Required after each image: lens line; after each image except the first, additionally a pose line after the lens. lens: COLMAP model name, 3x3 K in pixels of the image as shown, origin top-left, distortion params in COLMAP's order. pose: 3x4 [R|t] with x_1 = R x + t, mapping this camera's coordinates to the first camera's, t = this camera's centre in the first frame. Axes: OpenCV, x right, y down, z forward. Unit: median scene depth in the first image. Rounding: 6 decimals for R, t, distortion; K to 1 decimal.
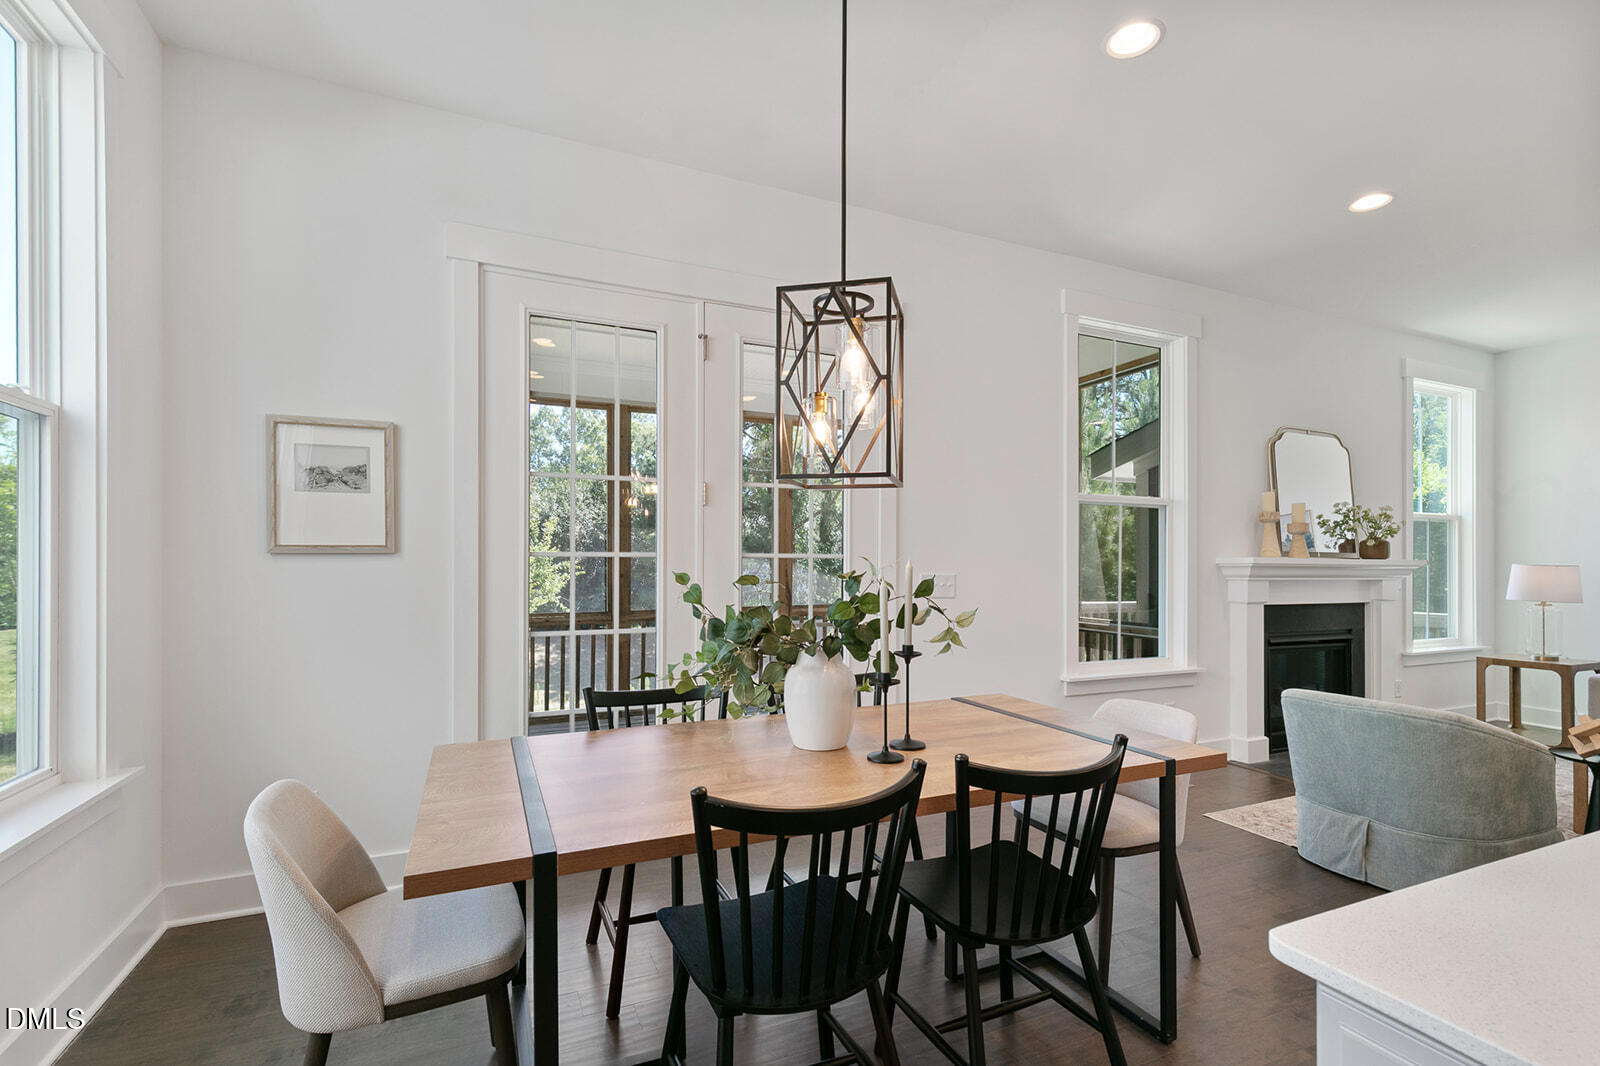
lens RADIAL K [[712.1, 0, 796.2], [0, 712.1, 565.5], [0, 0, 1]] dist [0.001723, -0.000357]
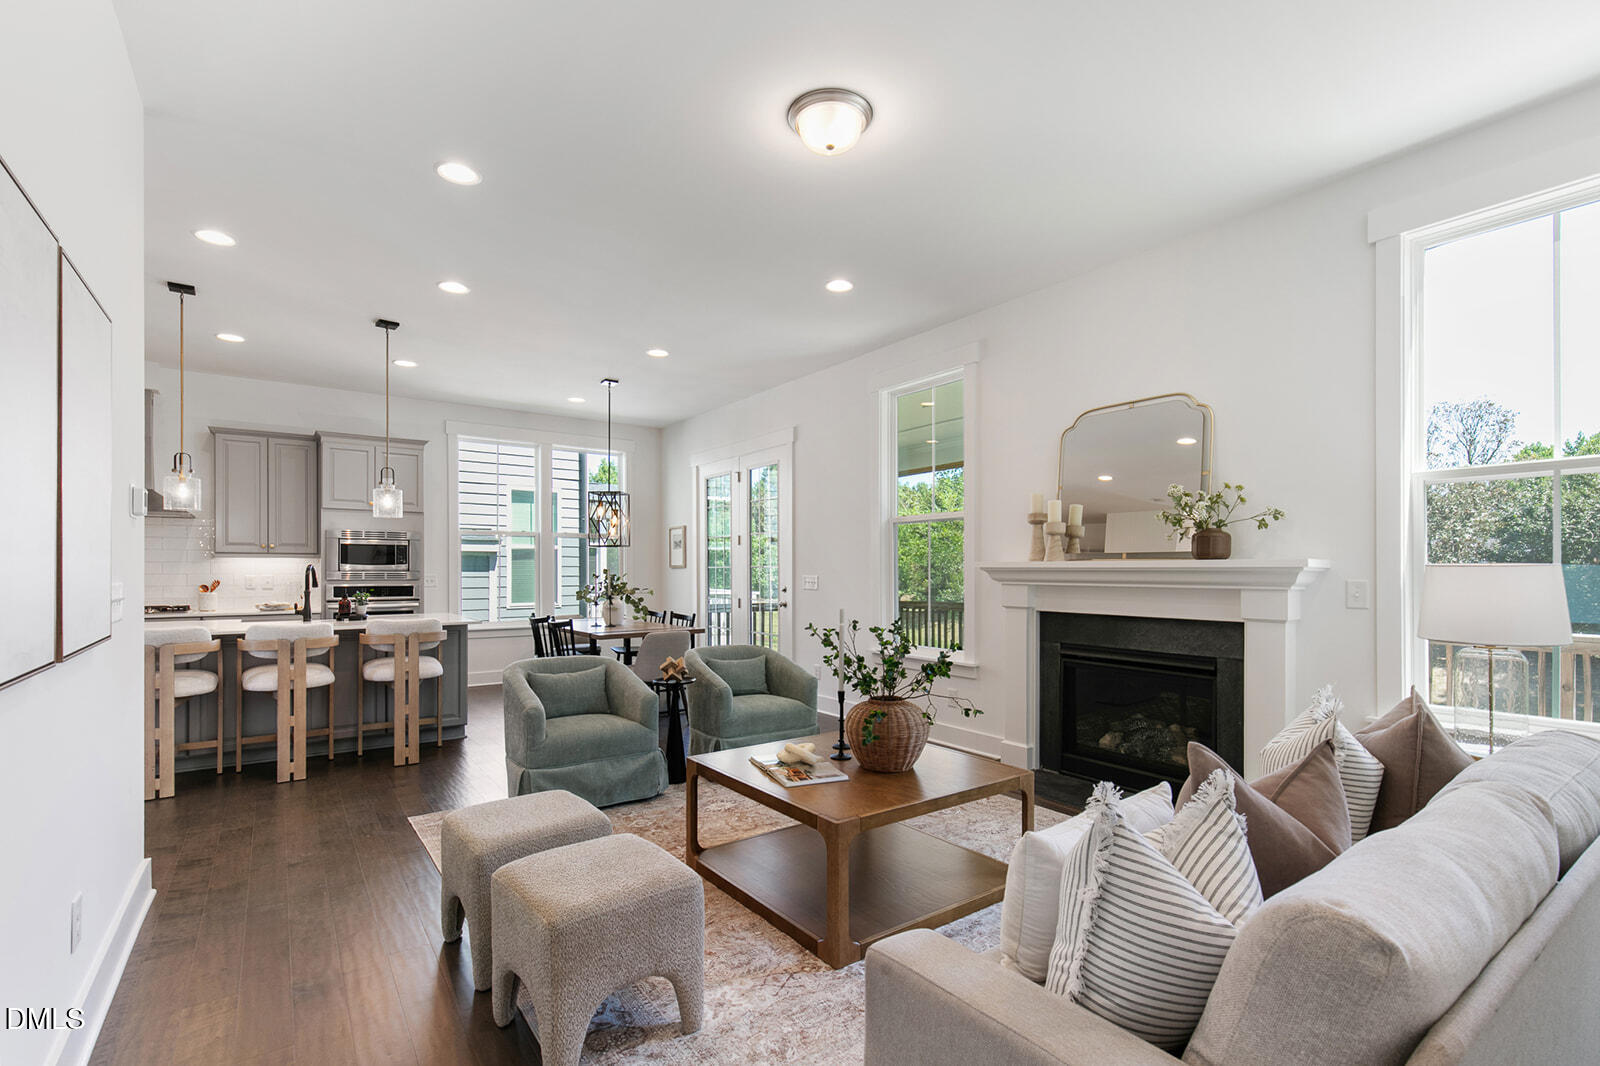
lens RADIAL K [[728.7, 0, 800.0], [0, 728.7, 573.8], [0, 0, 1]] dist [0.003371, 0.000244]
pose [[0.210701, 0.000597, -0.977550, 1.432041], [0.000124, 1.000000, 0.000638, 0.004410], [0.977551, -0.000256, 0.210701, 0.445620]]
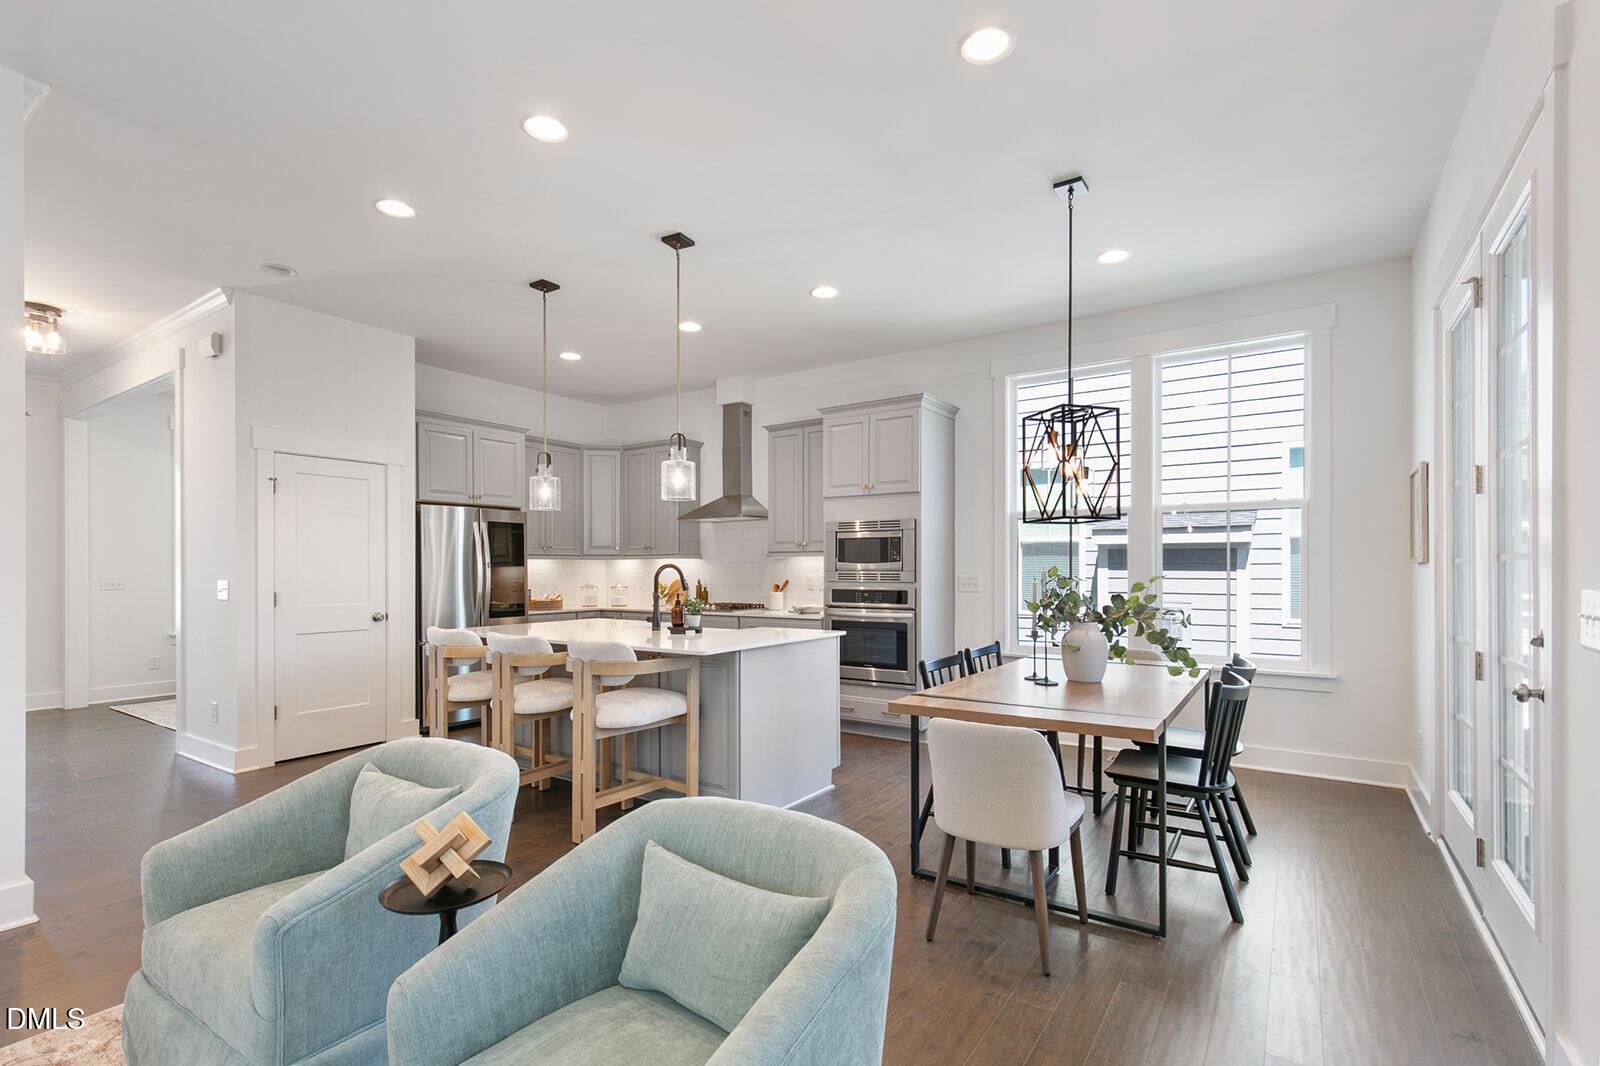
lens RADIAL K [[724.8, 0, 812.9], [0, 724.8, 567.9], [0, 0, 1]] dist [-0.002757, -0.000556]
pose [[-0.840351, -0.004636, -0.542023, 0.592564], [-0.002721, 0.999987, -0.004333, 0.000872], [0.542036, -0.002167, -0.840353, 0.815728]]
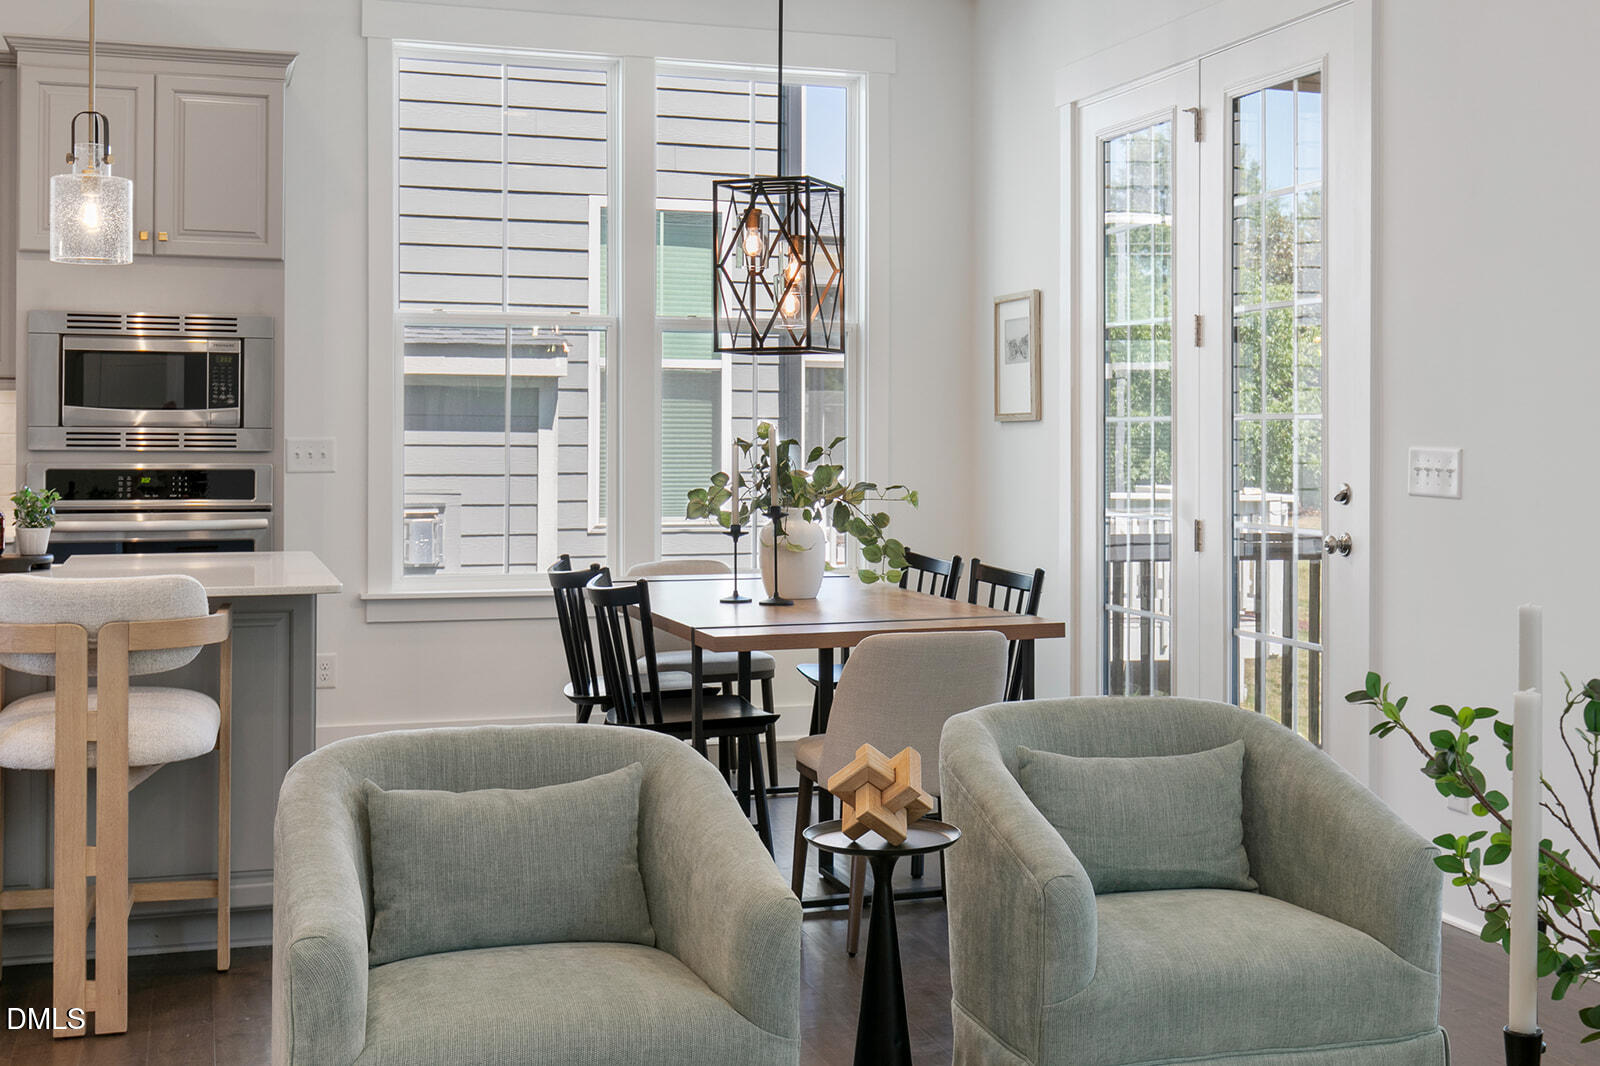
lens RADIAL K [[1928.5, 0, 865.2], [0, 1928.5, 437.0], [0, 0, 1]] dist [-0.002352, 0.033164]
pose [[-0.076546, -0.001213, -0.997065, 1.170281], [-0.005521, 0.999984, -0.000793, 0.005356], [0.997051, 0.005444, -0.076551, 0.523200]]
